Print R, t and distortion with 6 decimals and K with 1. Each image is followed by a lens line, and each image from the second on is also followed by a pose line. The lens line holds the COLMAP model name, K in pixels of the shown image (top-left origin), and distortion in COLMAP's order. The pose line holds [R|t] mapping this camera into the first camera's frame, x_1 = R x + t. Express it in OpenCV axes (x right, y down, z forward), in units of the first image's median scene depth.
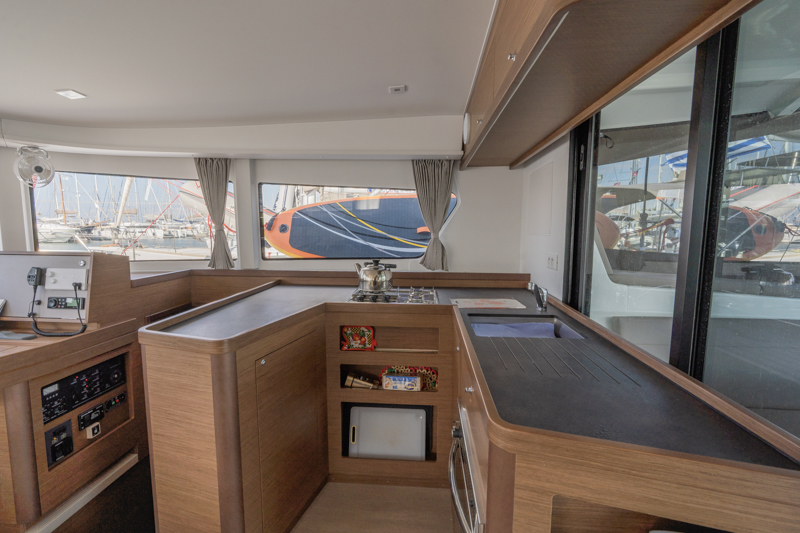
lens RADIAL K [[351.5, 0, 400.0], [0, 351.5, 266.5], [0, 0, 1]] dist [-0.015770, 0.000287]
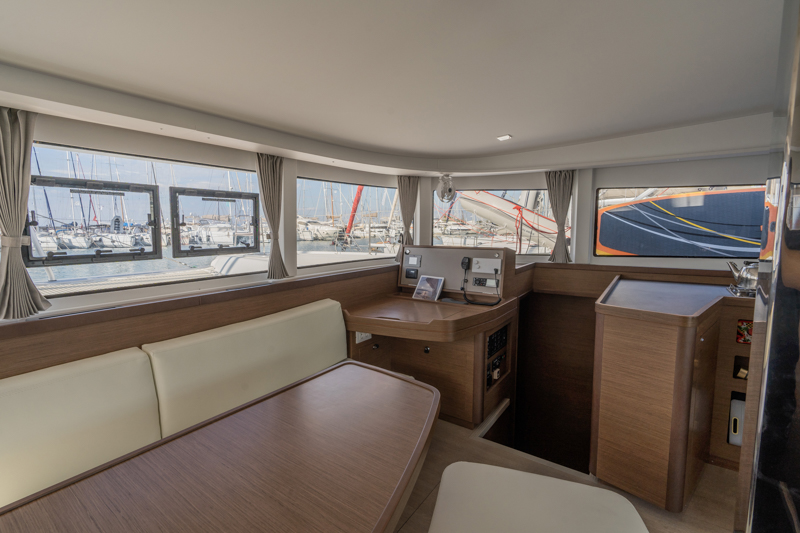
lens RADIAL K [[351.5, 0, 400.0], [0, 351.5, 266.5], [0, 0, 1]] dist [-0.015770, 0.000287]
pose [[0.847837, 0.040206, -0.528731, -0.366440], [-0.036808, 0.999178, 0.016957, 0.020283], [0.528978, 0.005085, 0.848620, -0.325749]]
